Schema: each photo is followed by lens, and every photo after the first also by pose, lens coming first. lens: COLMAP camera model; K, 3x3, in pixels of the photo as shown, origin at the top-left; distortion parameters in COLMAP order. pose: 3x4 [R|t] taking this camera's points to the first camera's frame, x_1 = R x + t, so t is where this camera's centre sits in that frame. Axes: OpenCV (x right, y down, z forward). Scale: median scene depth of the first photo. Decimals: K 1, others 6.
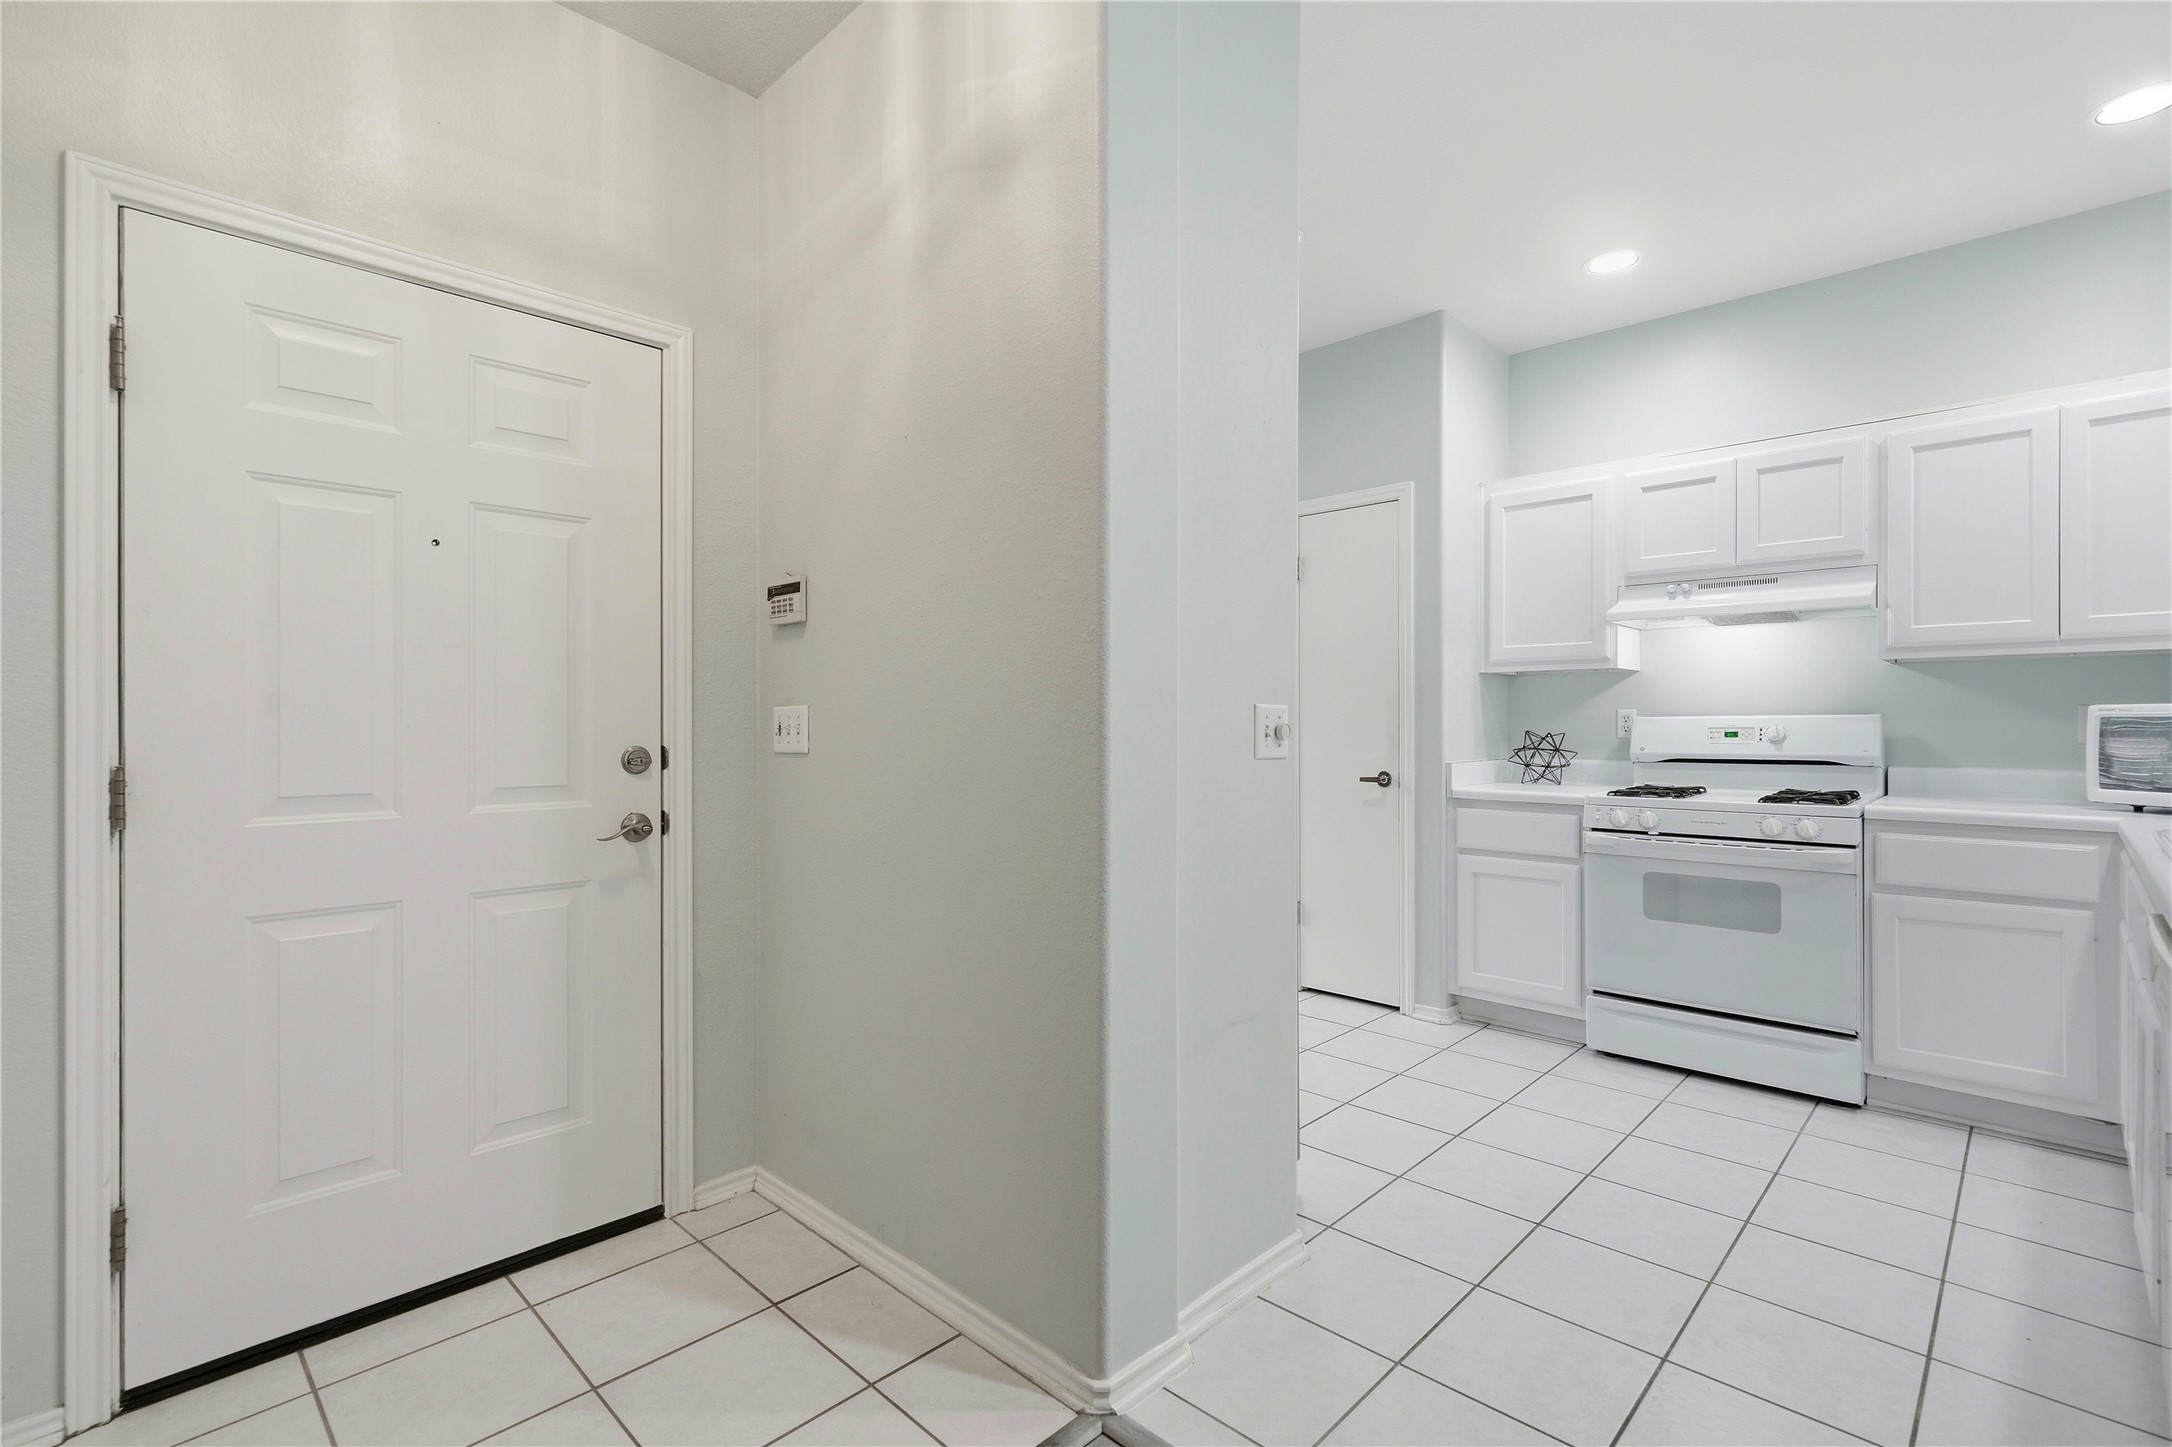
lens RADIAL K [[983.7, 0, 1087.4], [0, 983.7, 720.8], [0, 0, 1]] dist [0.000520, -0.000498]
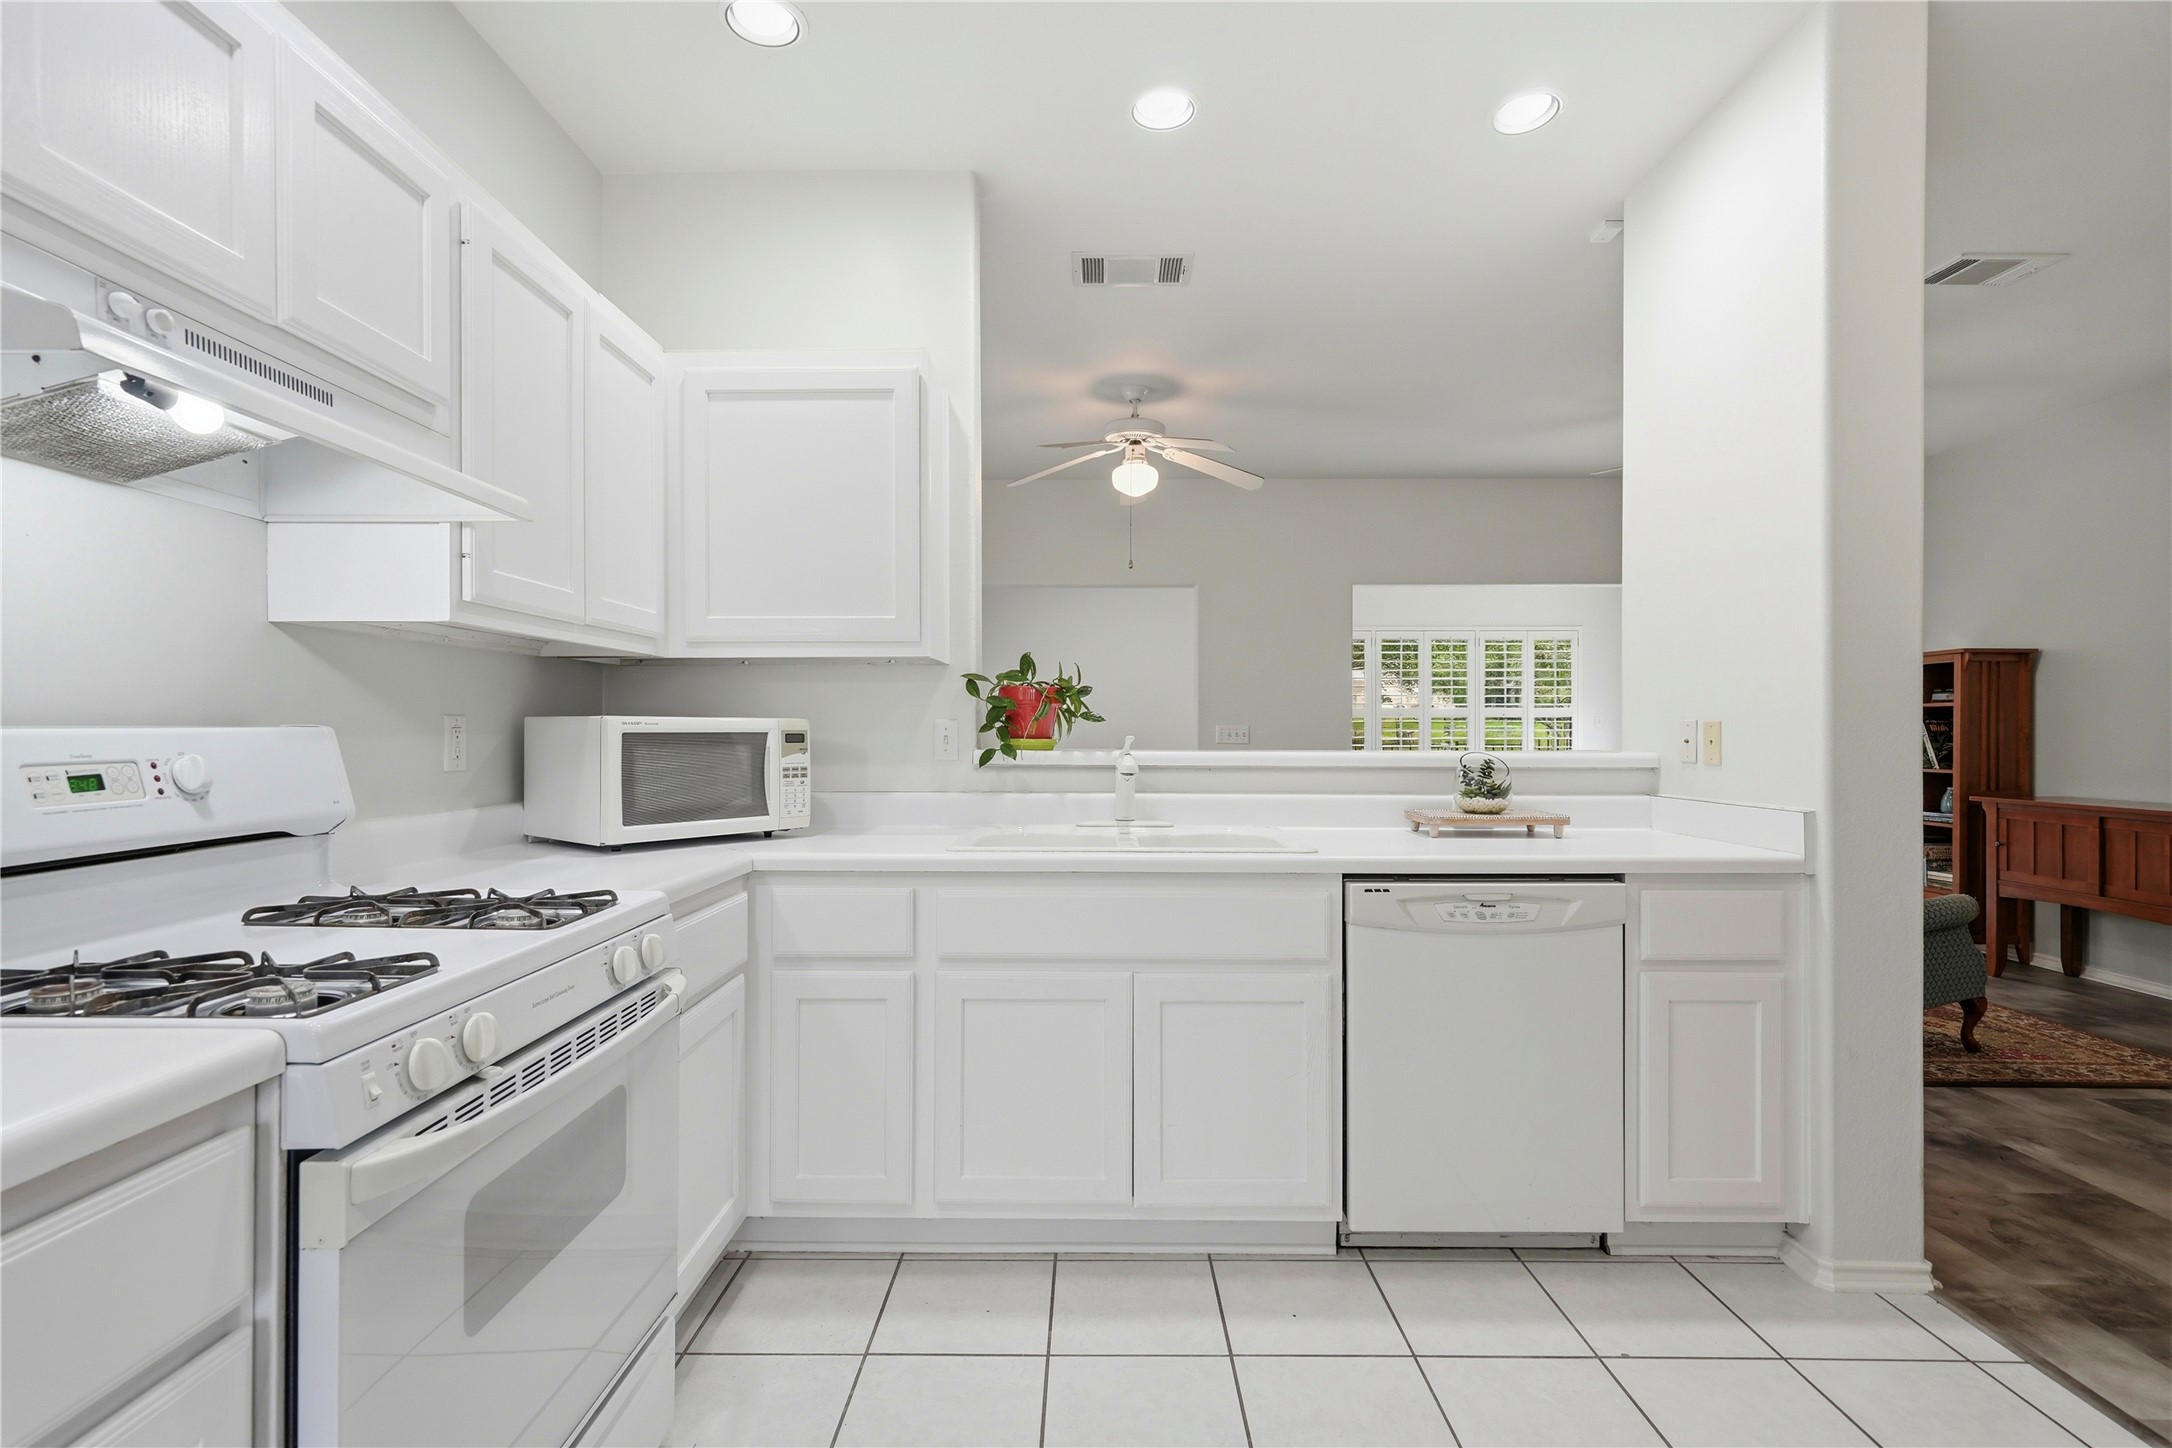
lens RADIAL K [[1012.3, 0, 1084.8], [0, 1012.3, 730.8], [0, 0, 1]] dist [0.001875, -0.000566]
pose [[-0.691474, 0.002536, 0.722397, 0.172287], [0.002866, 0.999996, -0.000768, -0.002795], [-0.722395, 0.001539, -0.691478, 1.043585]]
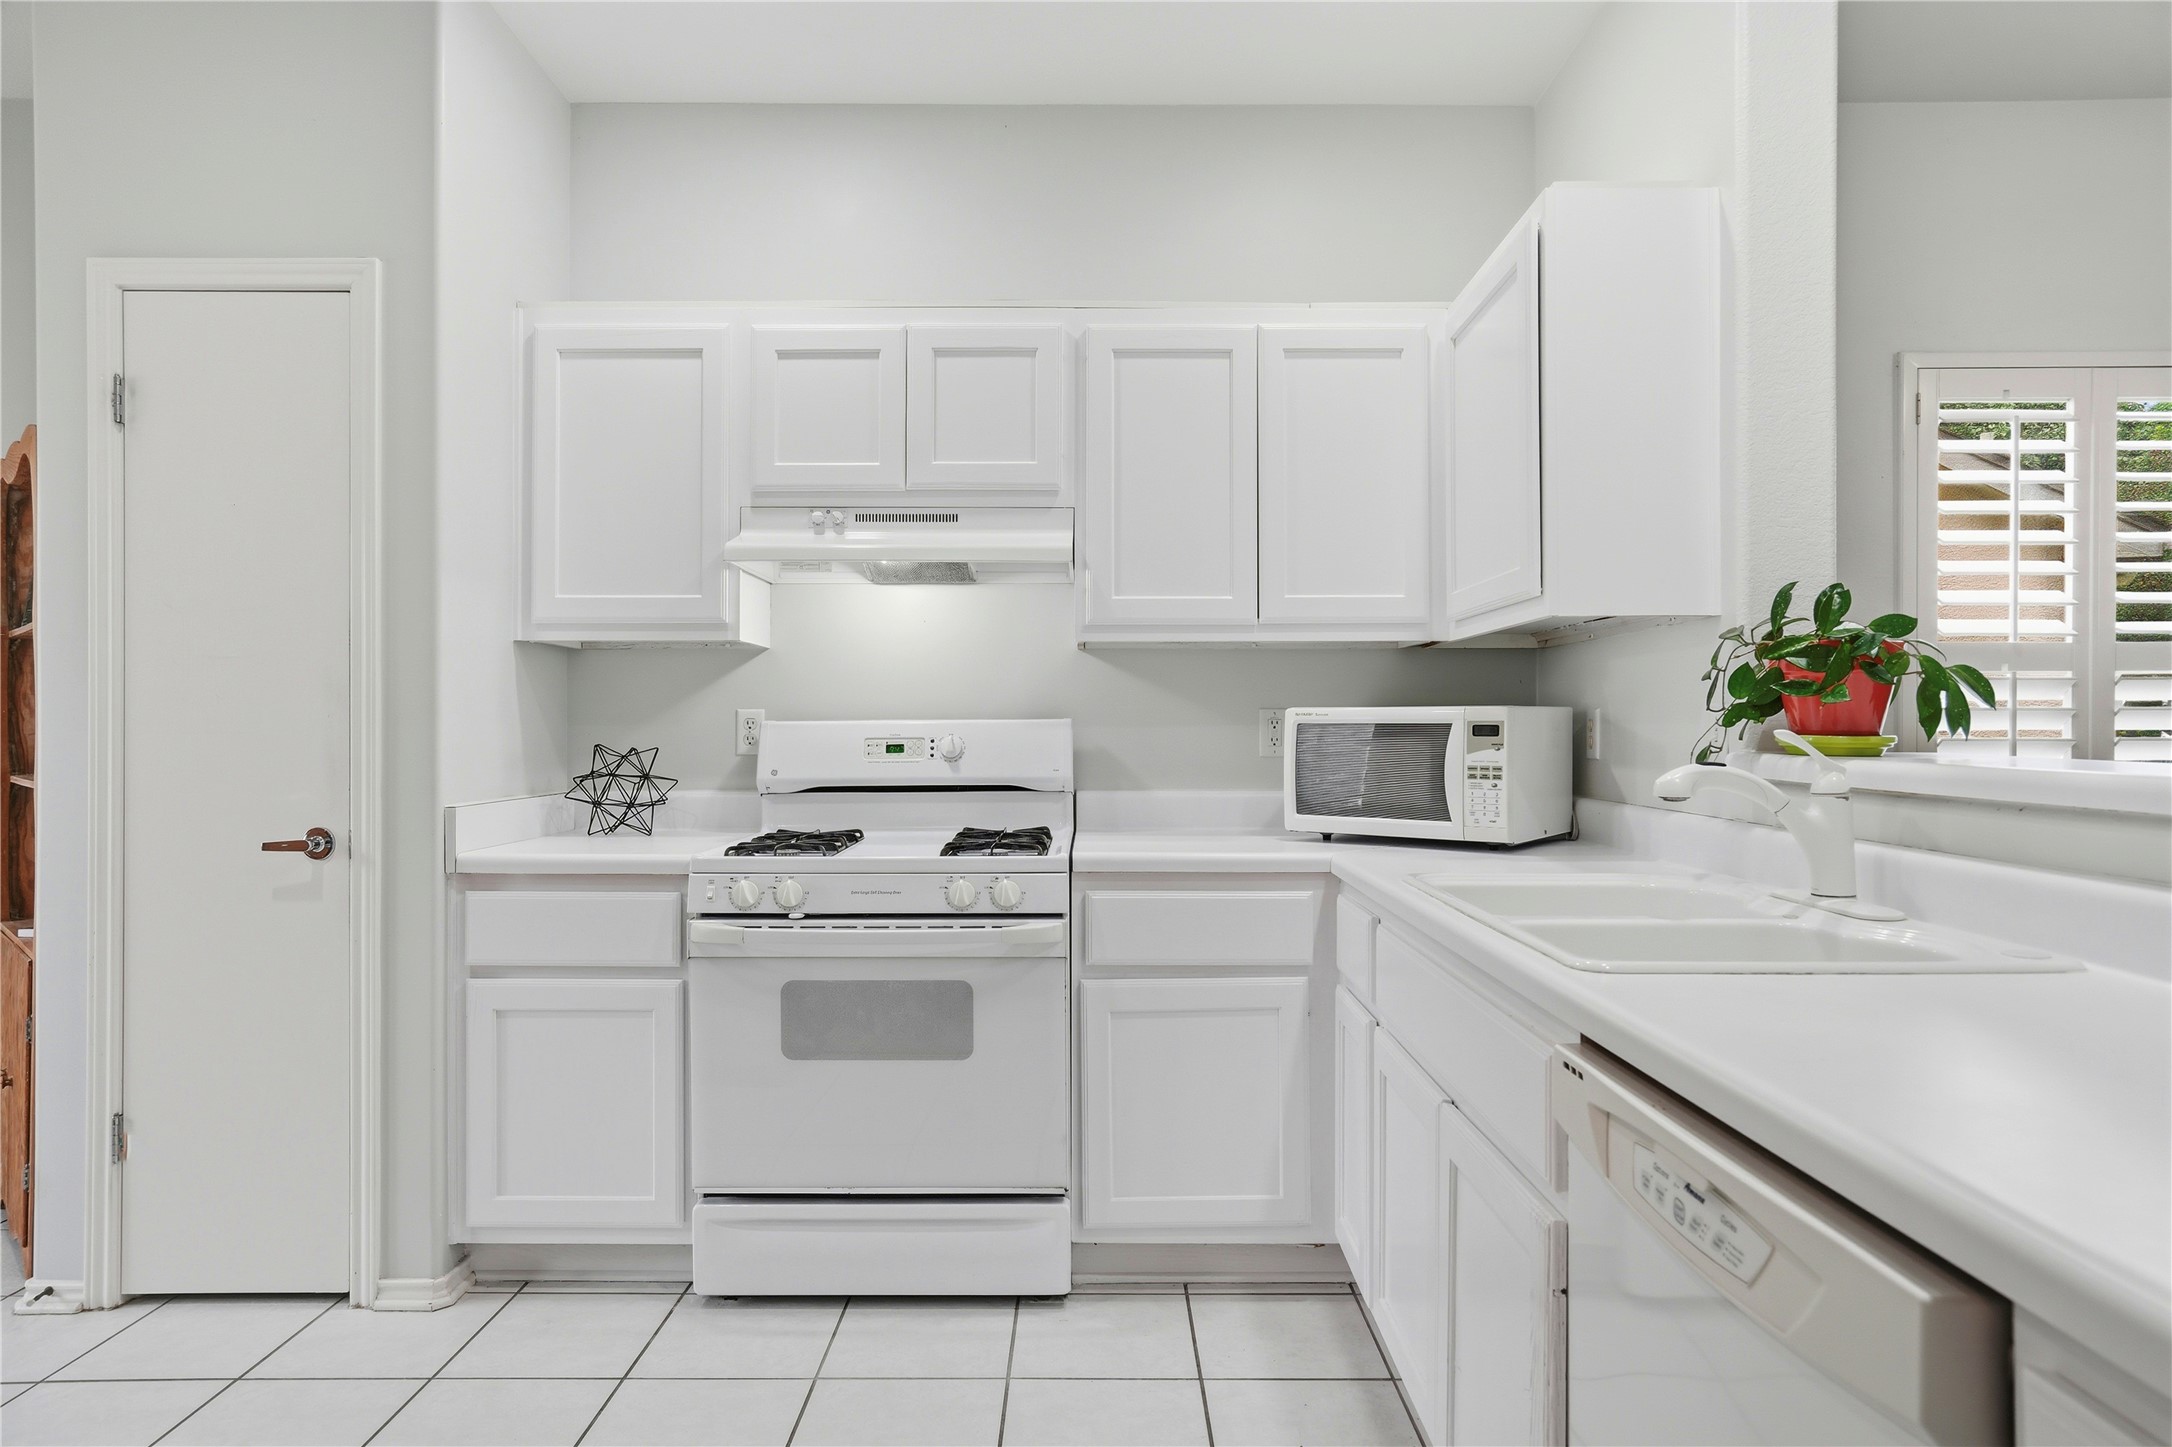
lens RADIAL K [[1298.5, 0, 1086.0], [0, 1298.5, 723.5], [0, 0, 1]] dist [-0.049267, 0.061266]
pose [[0.718838, 0.002676, 0.695172, 0.148226], [-0.000997, 0.999996, -0.002818, -0.000467], [-0.695177, 0.001333, 0.718838, 0.298955]]
